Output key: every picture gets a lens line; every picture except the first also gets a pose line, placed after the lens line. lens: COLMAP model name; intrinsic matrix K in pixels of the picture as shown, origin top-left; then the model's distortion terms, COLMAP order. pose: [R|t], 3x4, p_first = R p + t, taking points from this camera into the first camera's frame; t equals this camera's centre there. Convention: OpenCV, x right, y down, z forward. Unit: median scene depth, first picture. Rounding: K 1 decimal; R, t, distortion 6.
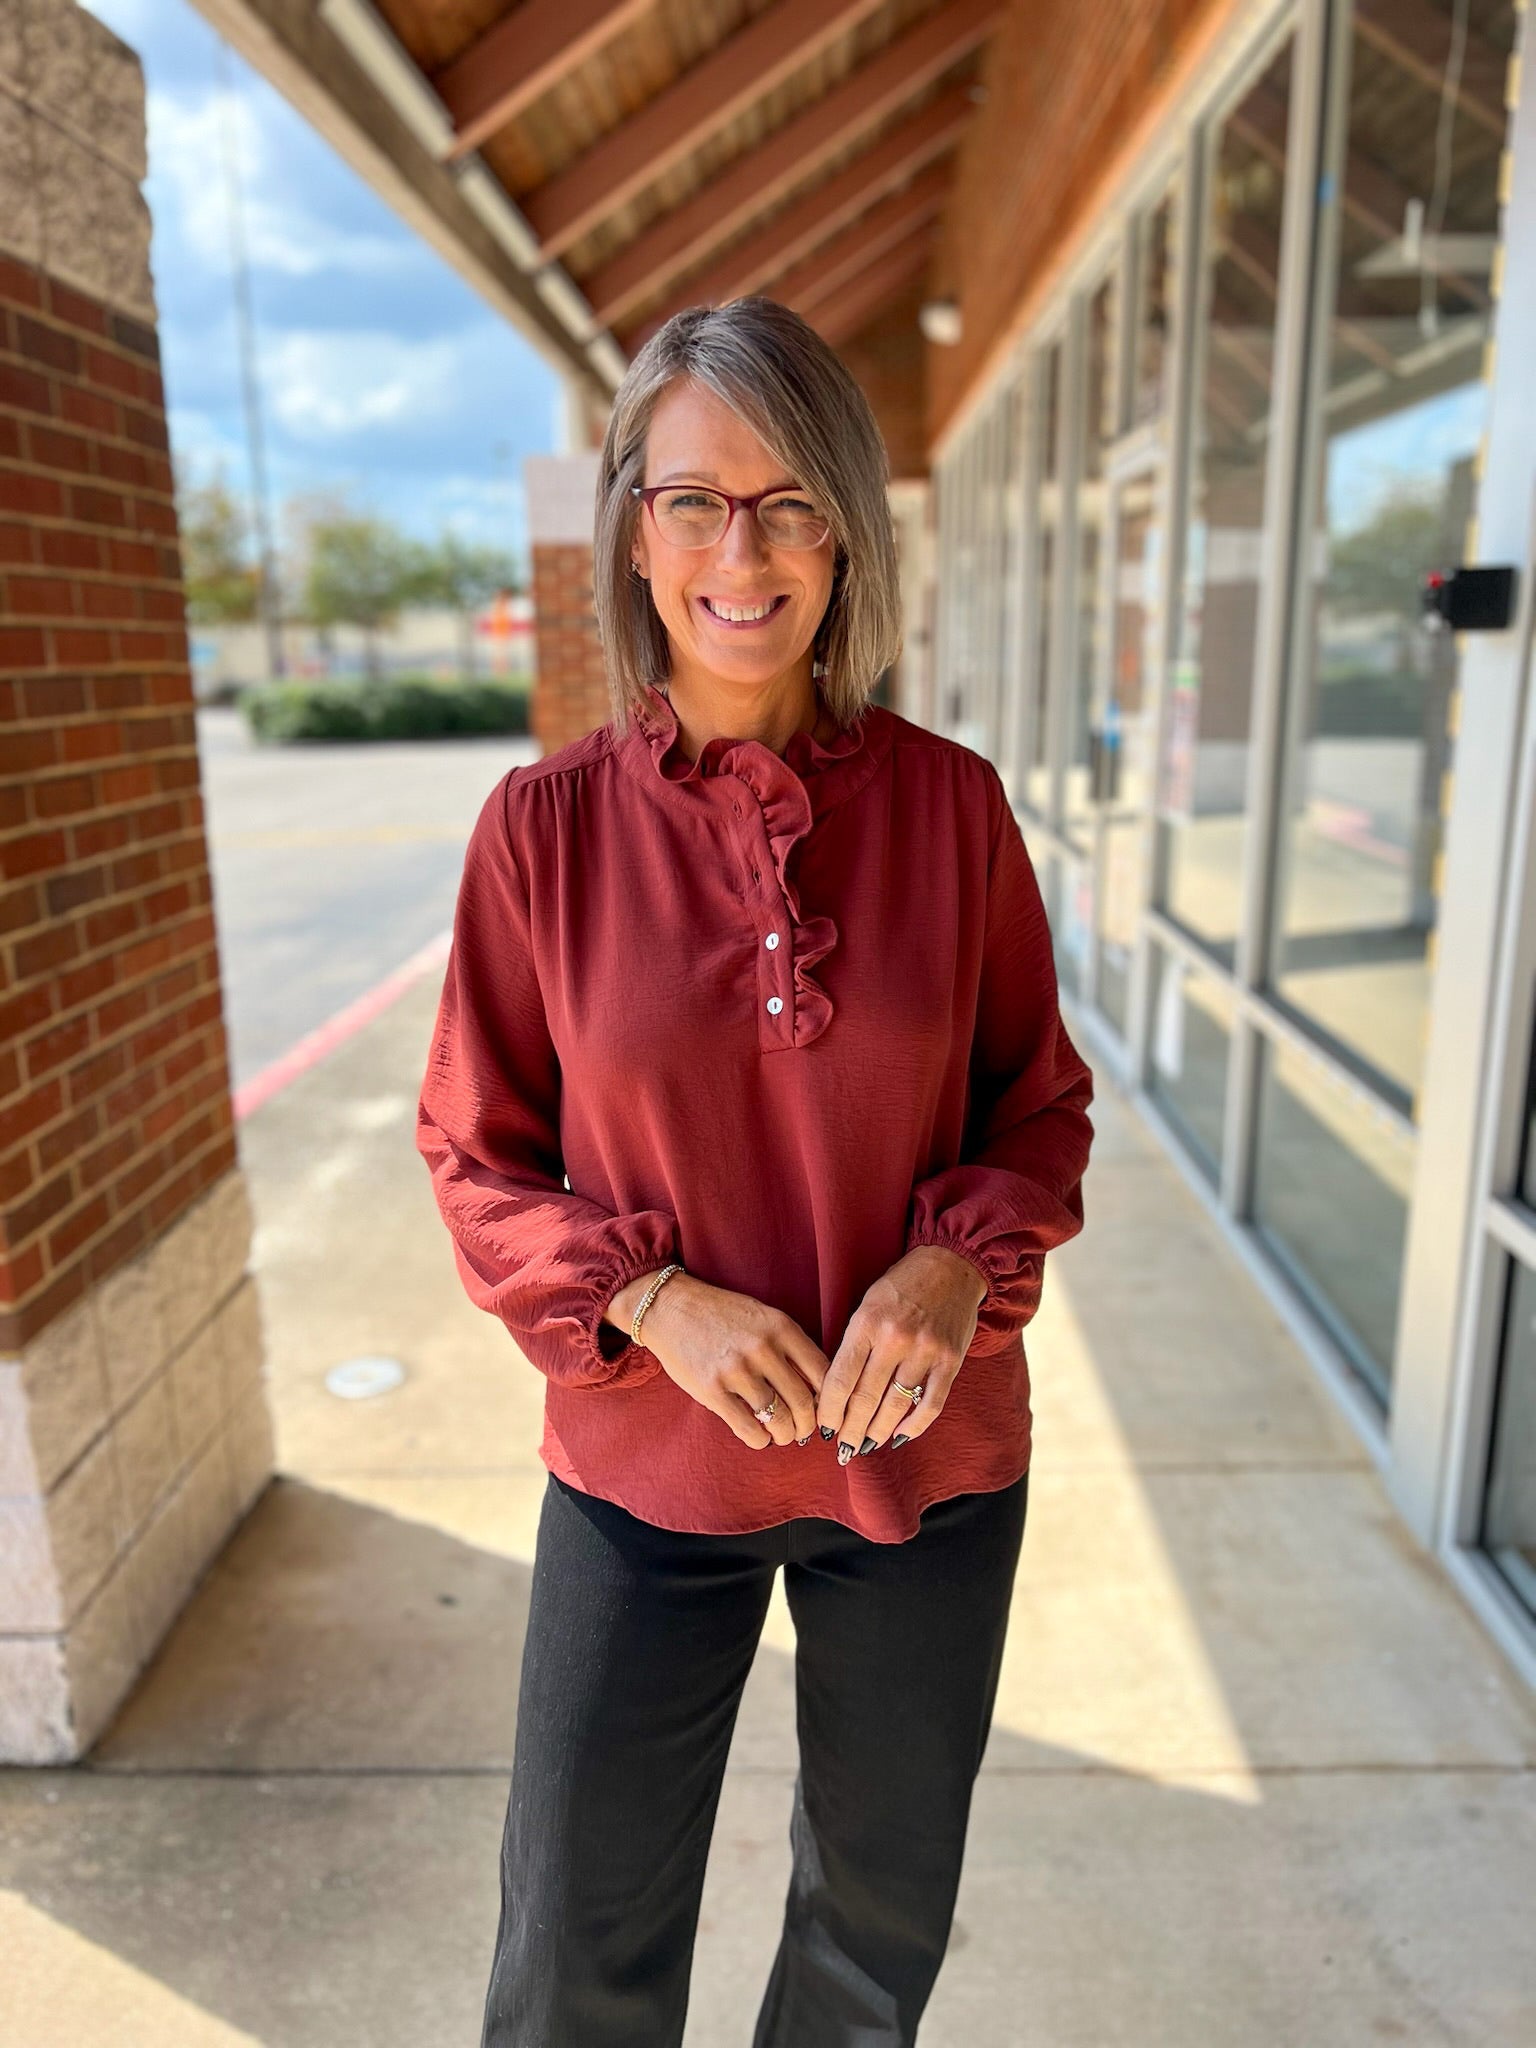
lens RADIAL K [[1539.7, 0, 762.6], [0, 1539.7, 1018.4], [0, 0, 1]] dist [0.024406, -0.035250]
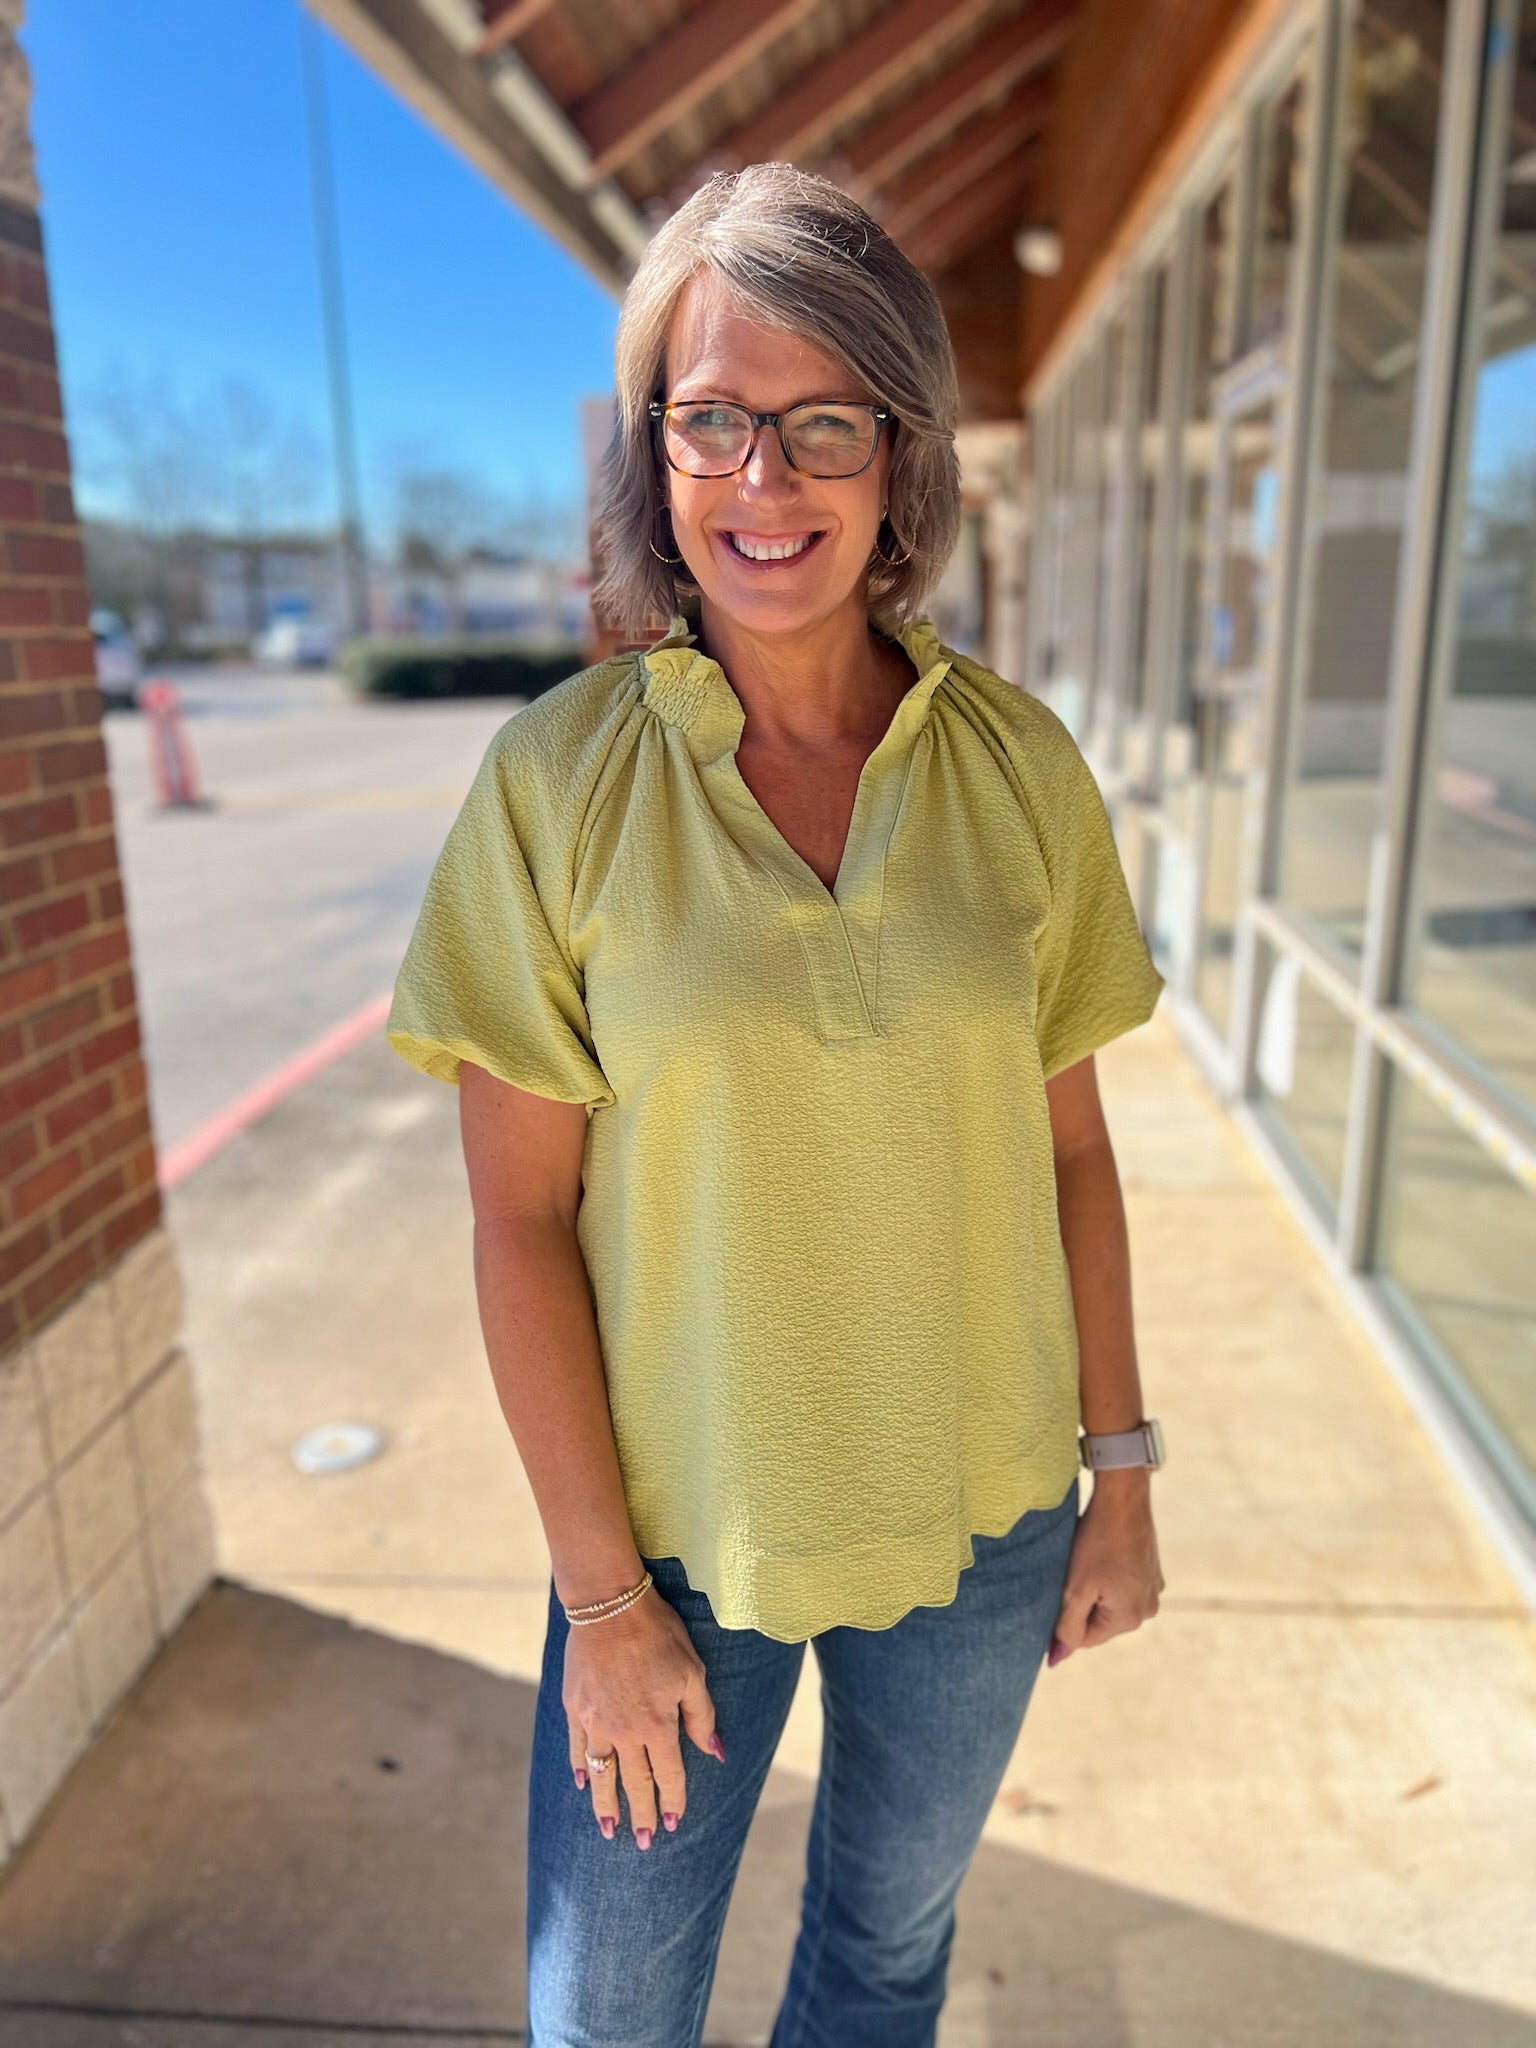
lens RADIAL K [[1539.7, 0, 769.2], [0, 1539.7, 1024.8], [0, 0, 1]] dist [0.024406, -0.035250]
pose [[0.998475, 0.012930, -0.053673, 0.021006], [-0.011219, 0.999423, 0.032061, -0.026563], [0.054057, -0.031410, 0.998044, 0.105265]]
